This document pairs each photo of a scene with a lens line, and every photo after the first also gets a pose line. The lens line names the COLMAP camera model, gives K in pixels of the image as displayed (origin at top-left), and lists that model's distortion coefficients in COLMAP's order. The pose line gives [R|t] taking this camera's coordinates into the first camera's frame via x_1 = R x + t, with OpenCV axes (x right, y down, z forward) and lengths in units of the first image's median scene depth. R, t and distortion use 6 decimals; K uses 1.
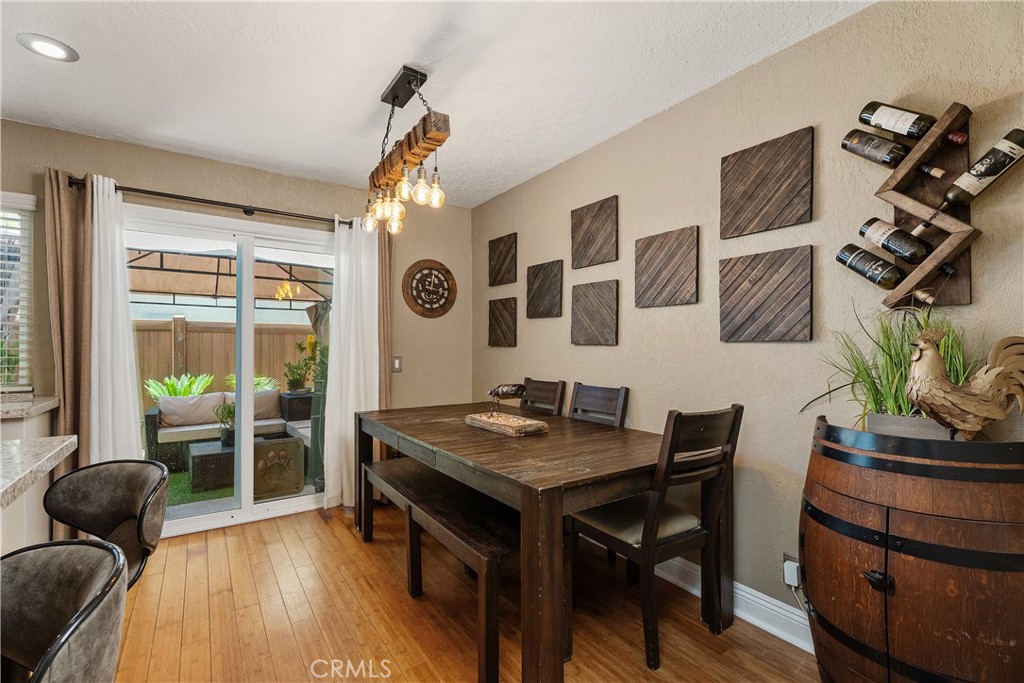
lens RADIAL K [[459.3, 0, 512.0], [0, 459.3, 345.9], [0, 0, 1]] dist [-0.005795, 0.001629]
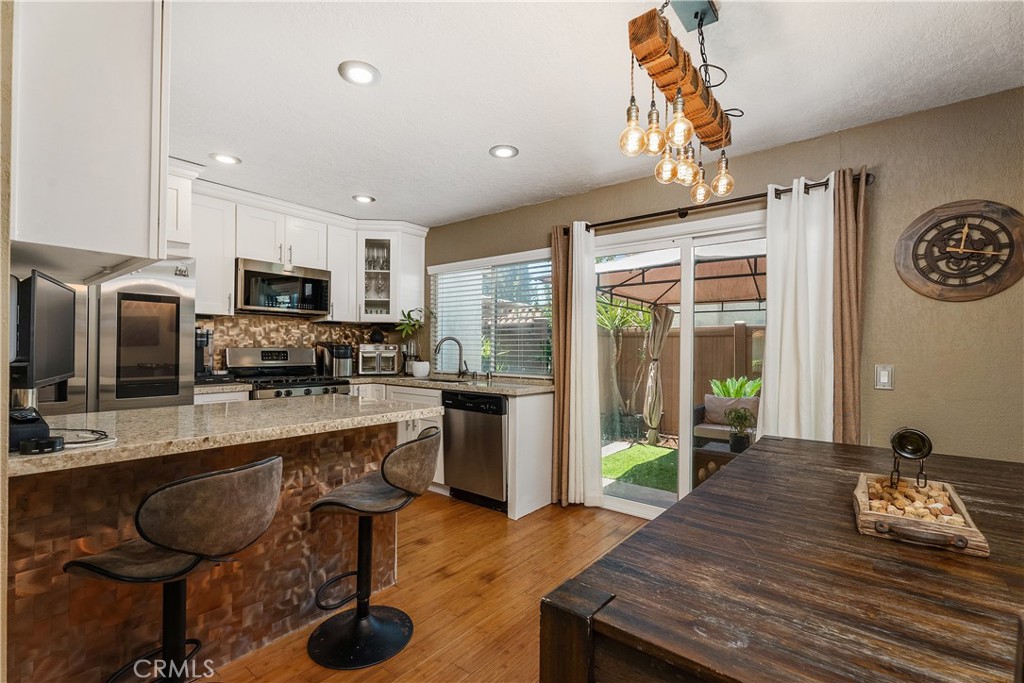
lens RADIAL K [[459.3, 0, 515.0], [0, 459.3, 346.3], [0, 0, 1]] dist [-0.005795, 0.001629]
pose [[0.277542, -0.005160, -0.960700, 0.287114], [-0.003300, 0.999975, -0.006324, 0.001343], [0.960708, 0.004926, 0.277518, 0.388293]]
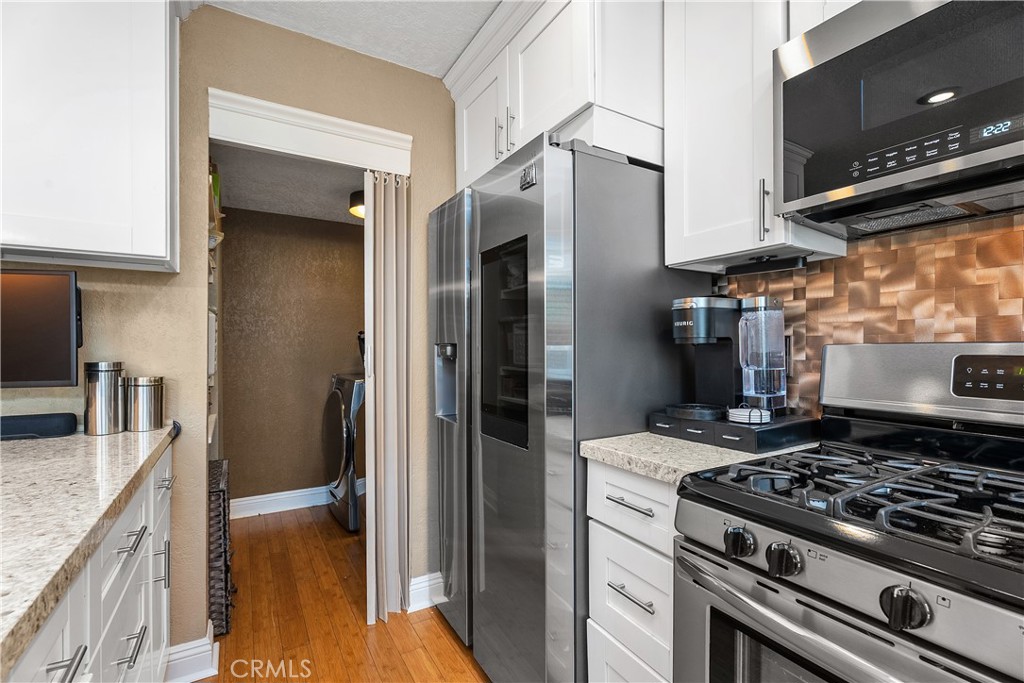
lens RADIAL K [[459.3, 0, 501.6], [0, 459.3, 348.2], [0, 0, 1]] dist [-0.005795, 0.001629]
pose [[-0.996772, 0.004259, 0.080175, -0.852818], [0.004264, 0.999991, -0.000110, 0.001278], [-0.080175, 0.000232, -0.996781, 0.413380]]
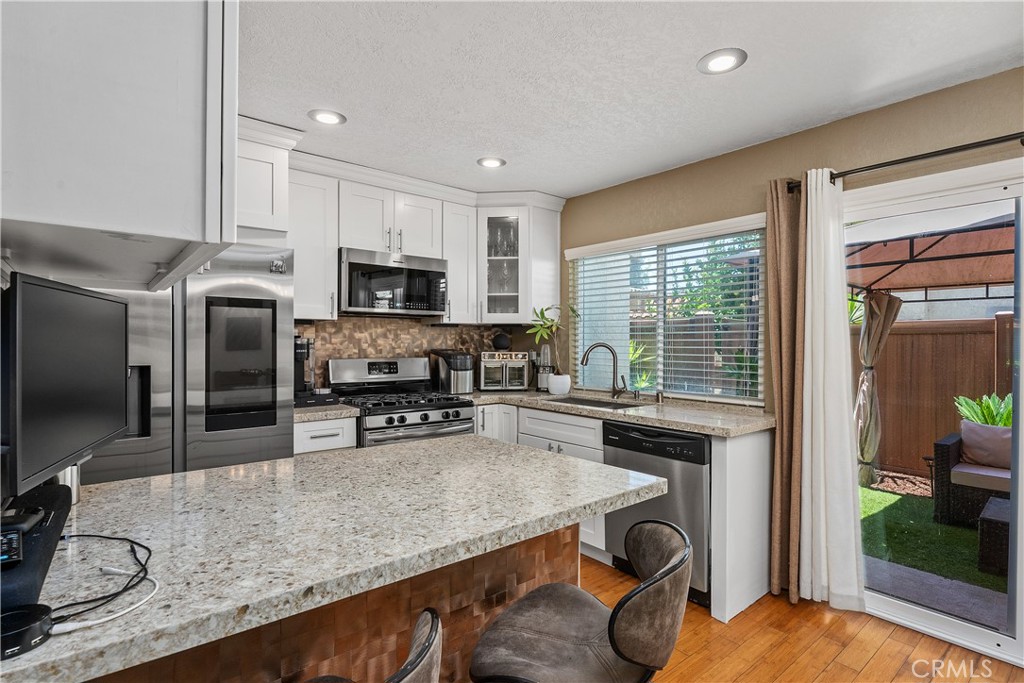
lens RADIAL K [[502.3, 0, 509.1], [0, 502.3, 342.5], [0, 0, 1]] dist [-0.011705, -0.000396]
pose [[0.071734, 0.001190, -0.997423, 0.007310], [0.001676, 0.999998, 0.001313, -0.037701], [0.997422, -0.001766, 0.071732, 0.298423]]
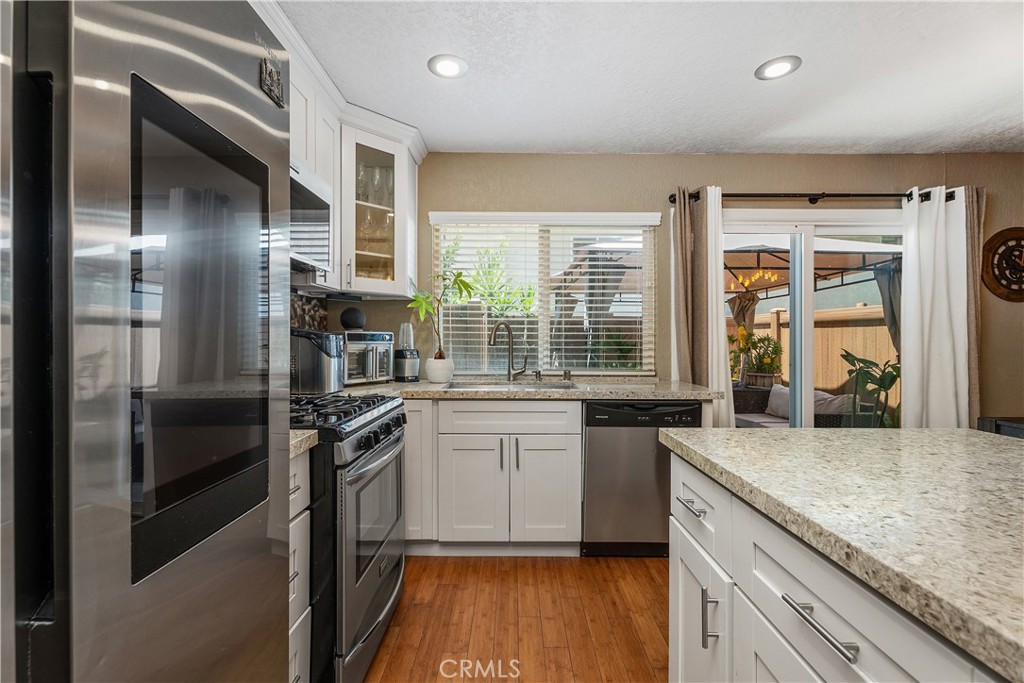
lens RADIAL K [[459.3, 0, 511.7], [0, 459.3, 337.9], [0, 0, 1]] dist [-0.005795, 0.001629]
pose [[0.808125, 0.000973, -0.589010, -0.539591], [-0.000305, 0.999999, 0.001233, -0.001194], [0.589011, -0.000816, 0.808125, -0.169738]]
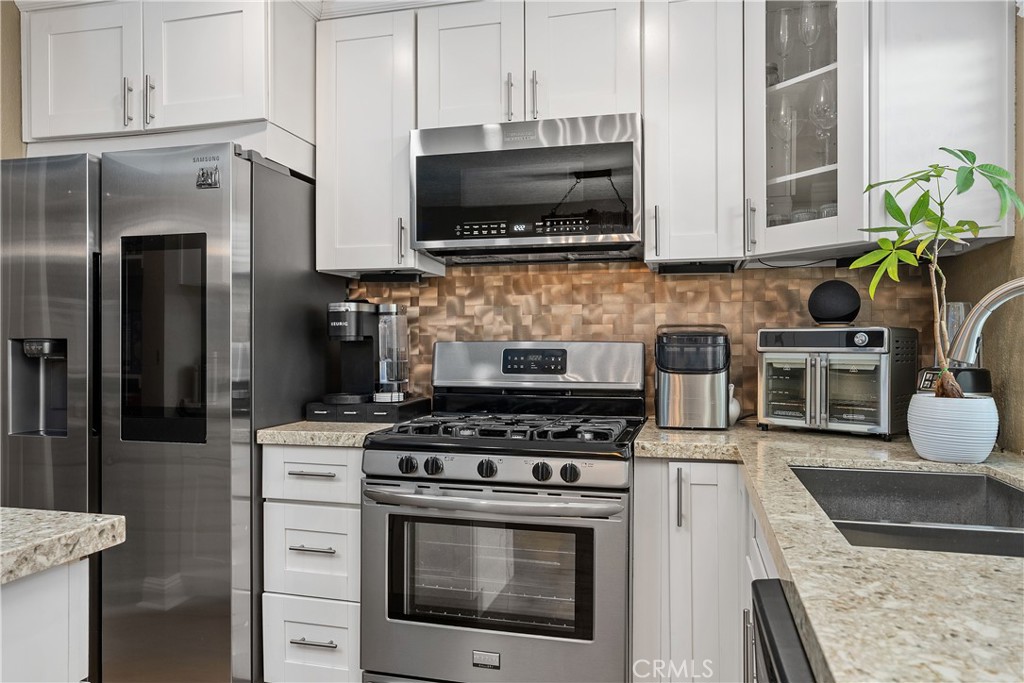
lens RADIAL K [[723.8, 0, 509.7], [0, 723.8, 341.8], [0, 0, 1]] dist [-0.009640, 0.001658]
pose [[-0.757145, -0.000462, -0.653247, -0.605024], [0.003672, 0.999981, -0.004964, 0.003552], [0.653237, -0.006157, -0.757128, 0.704113]]
